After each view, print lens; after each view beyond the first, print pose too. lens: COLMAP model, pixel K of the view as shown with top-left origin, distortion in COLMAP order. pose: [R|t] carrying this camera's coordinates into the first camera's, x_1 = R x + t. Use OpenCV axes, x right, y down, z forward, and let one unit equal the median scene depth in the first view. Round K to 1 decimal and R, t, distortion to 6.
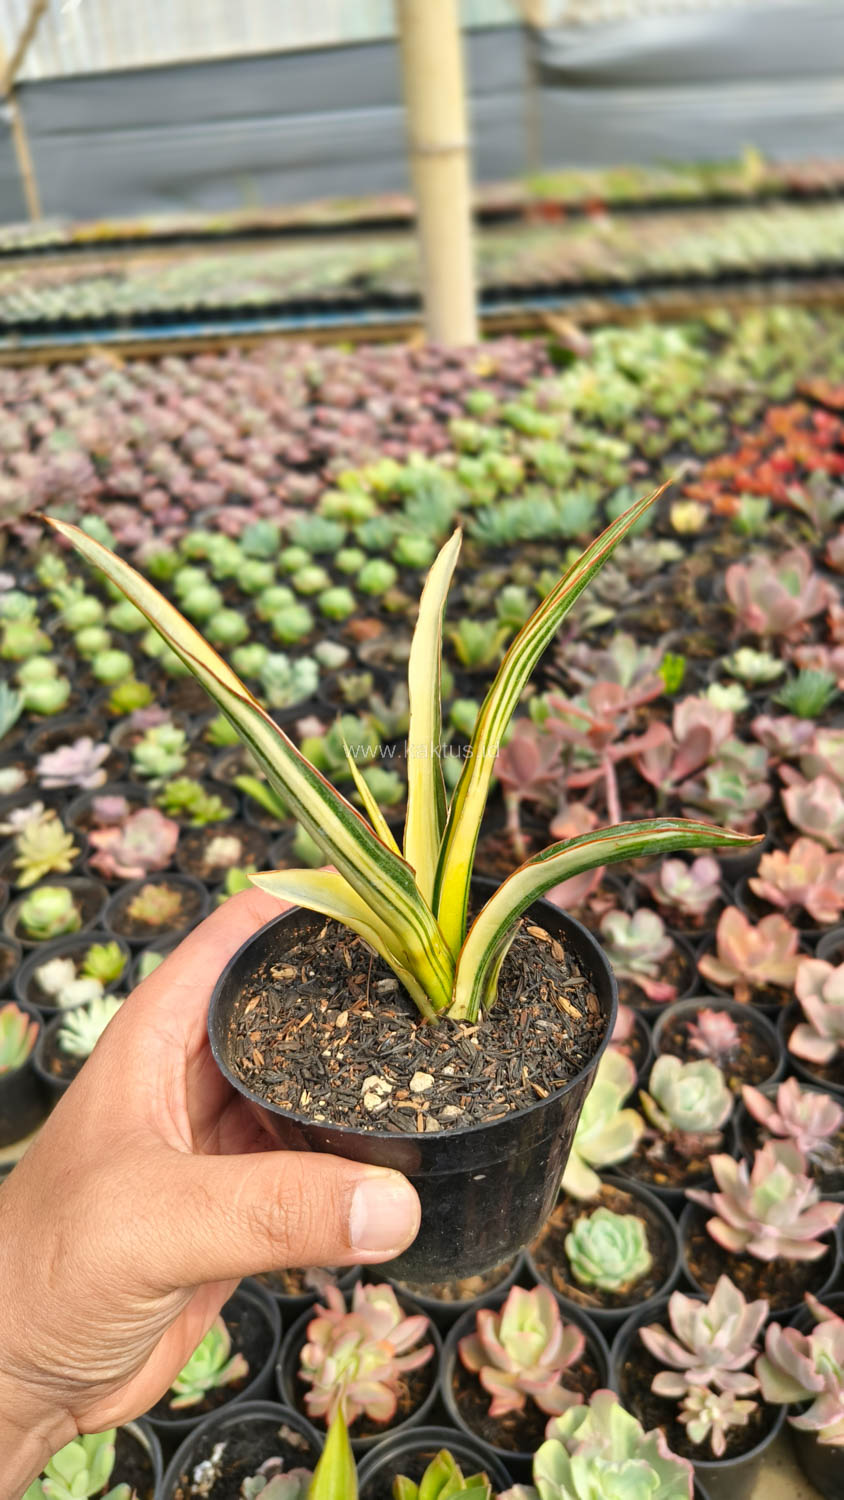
lens RADIAL K [[1021.7, 0, 427.2], [0, 1021.7, 746.4], [0, 0, 1]] dist [0.025215, -0.045753]
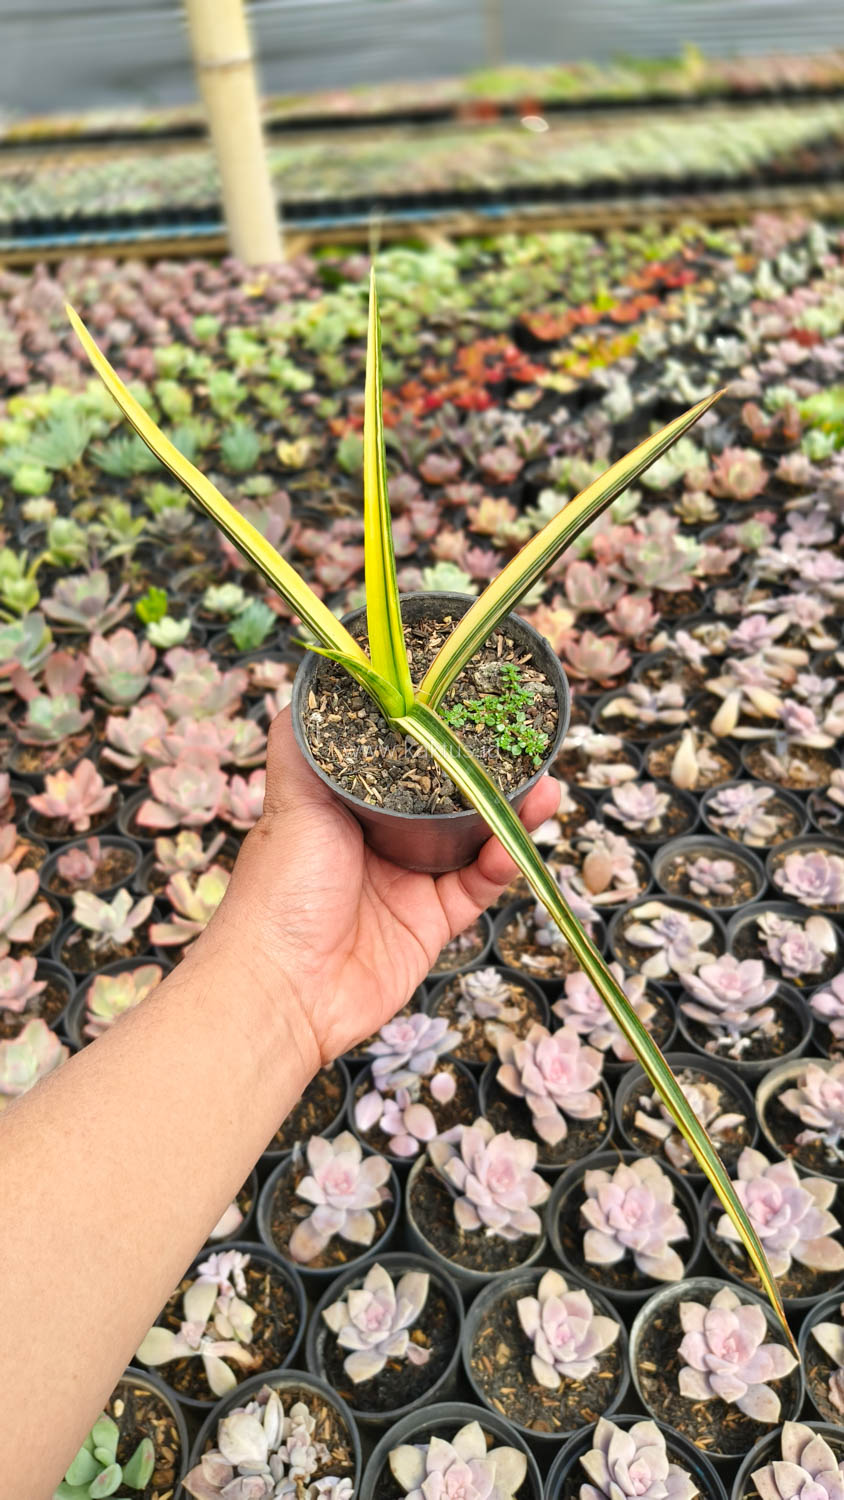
lens RADIAL K [[1016.6, 0, 423.2], [0, 1016.6, 754.8], [0, 0, 1]] dist [0.030489, -0.053831]
pose [[0.998841, 0.030466, -0.037250, 0.538256], [-0.026949, 0.995439, 0.091520, -0.021410], [0.039869, -0.090410, 0.995106, -0.062621]]
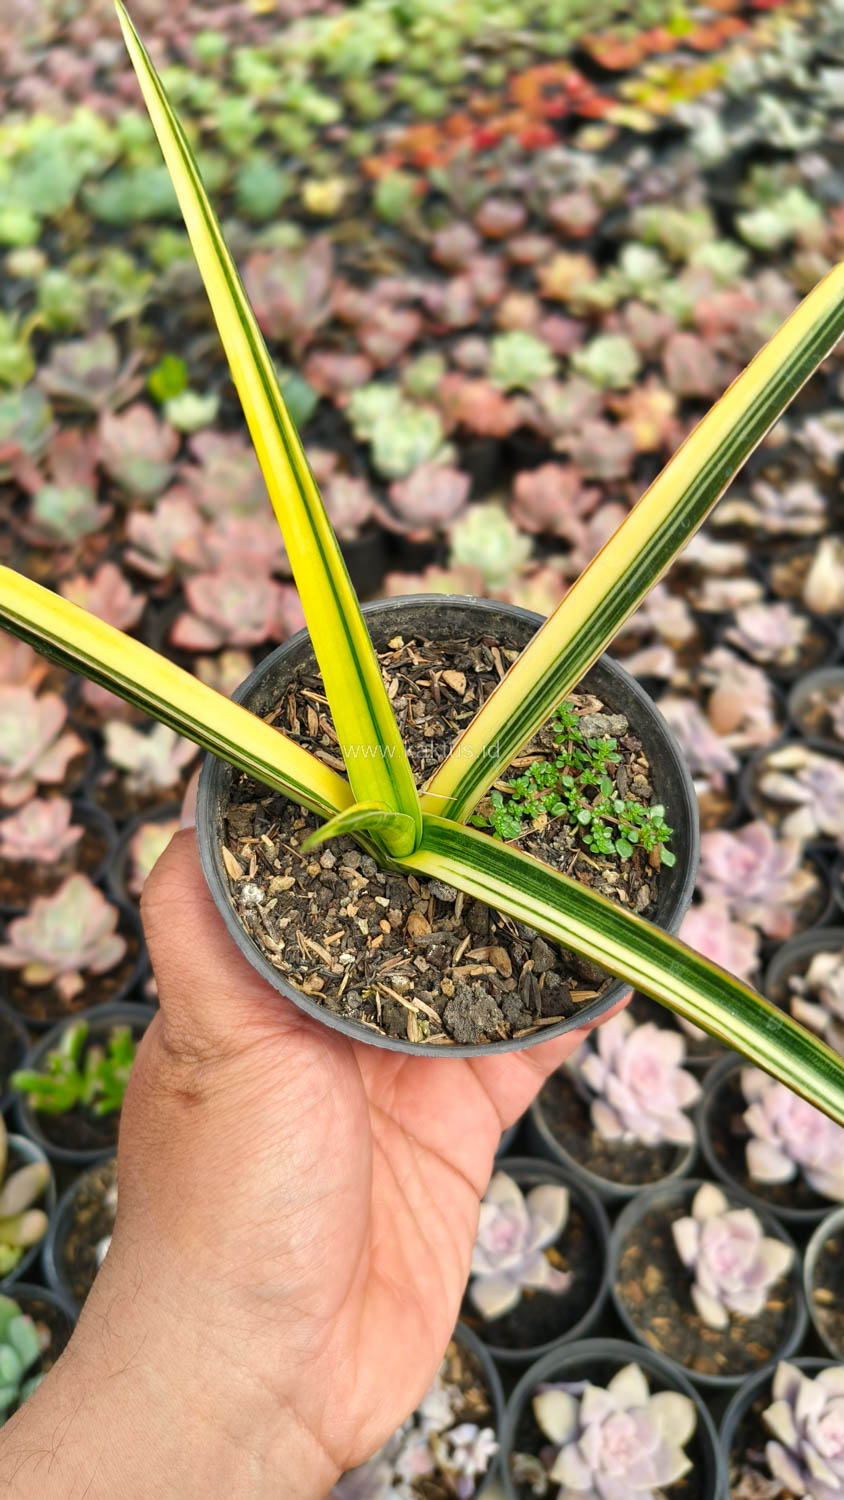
lens RADIAL K [[1025.7, 0, 415.6], [0, 1025.7, 754.8], [0, 0, 1]] dist [0.020627, -0.061451]
pose [[0.998213, 0.053398, -0.026813, 0.470861], [-0.044131, 0.961380, 0.271665, -0.009255], [0.040284, -0.269996, 0.962018, 0.046211]]
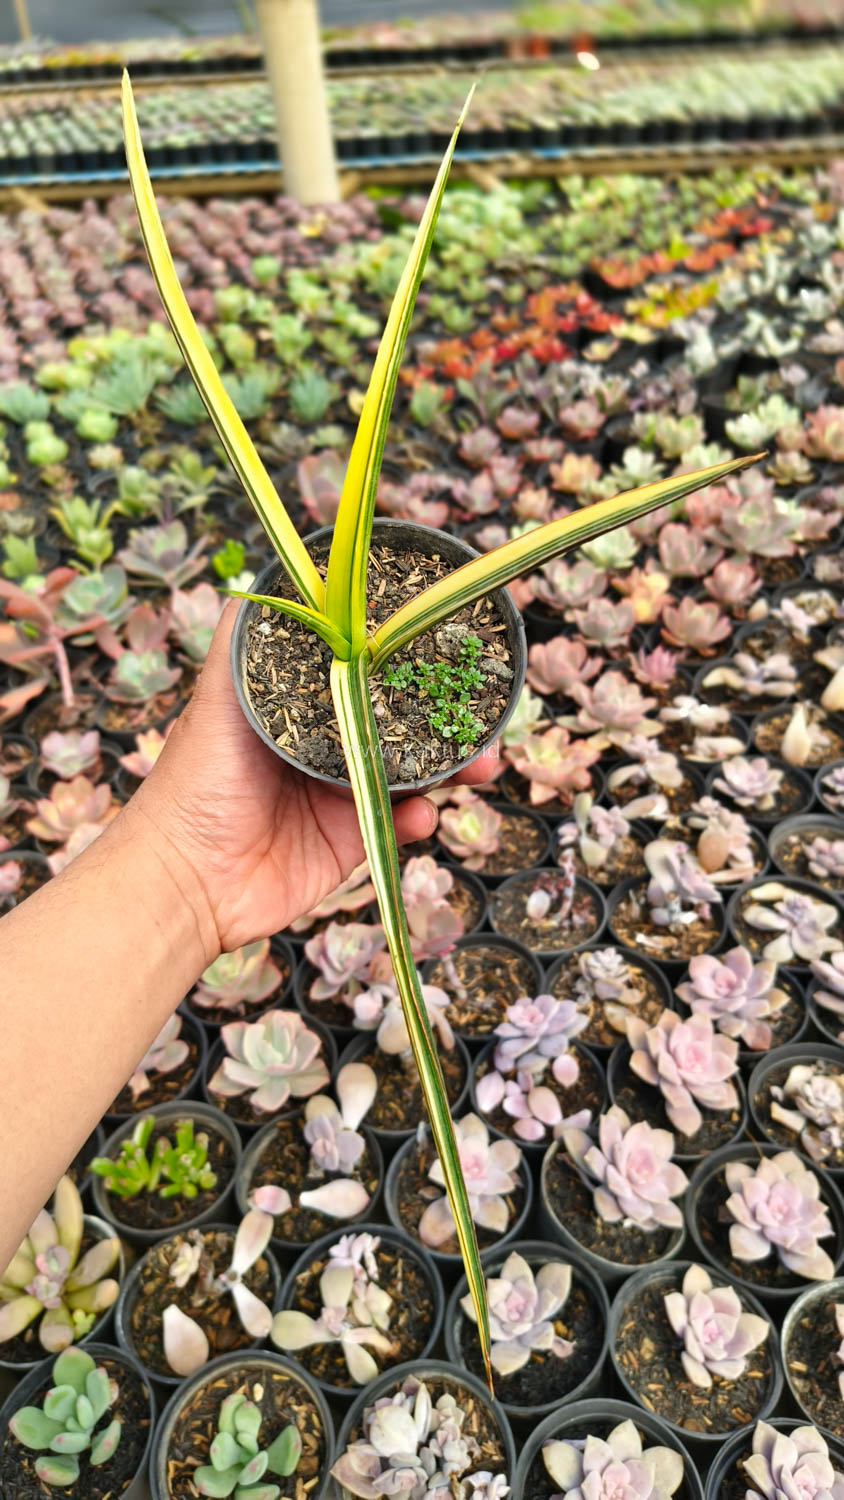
lens RADIAL K [[1016.6, 0, 423.2], [0, 1016.6, 754.8], [0, 0, 1]] dist [0.030489, -0.053831]
pose [[0.997082, 0.056625, -0.051204, 0.472372], [-0.049161, 0.989375, 0.136824, -0.026443], [0.058407, -0.133908, 0.989271, -0.041332]]
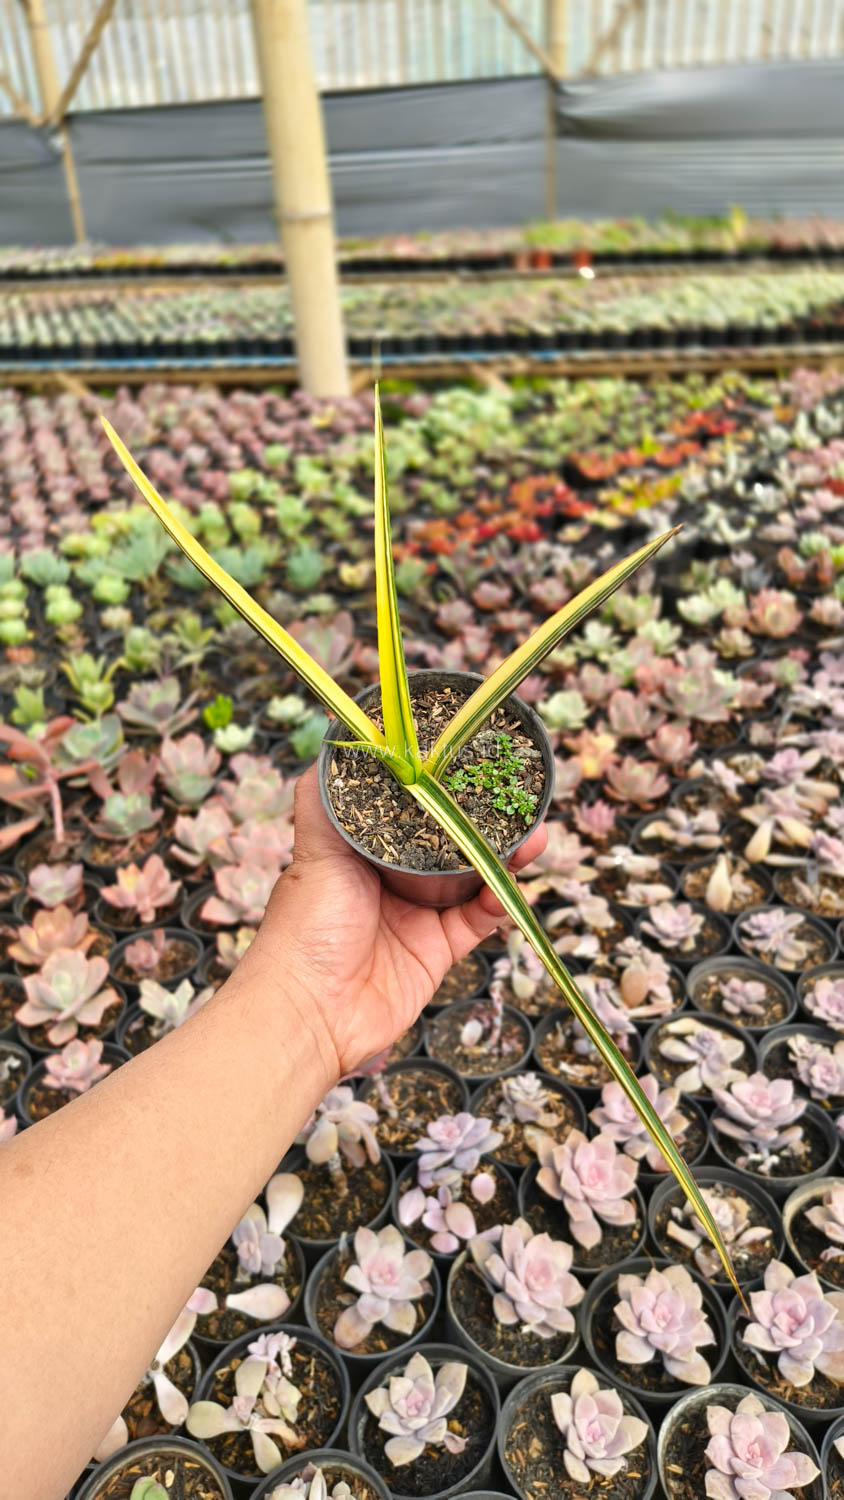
lens RADIAL K [[1018.8, 0, 429.6], [0, 1018.8, 755.2], [0, 0, 1]] dist [0.032615, -0.056696]
pose [[0.995233, 0.072394, -0.065348, 0.522710], [-0.073251, 0.997255, -0.010799, -0.028665], [0.064387, 0.015534, 0.997804, -0.119281]]
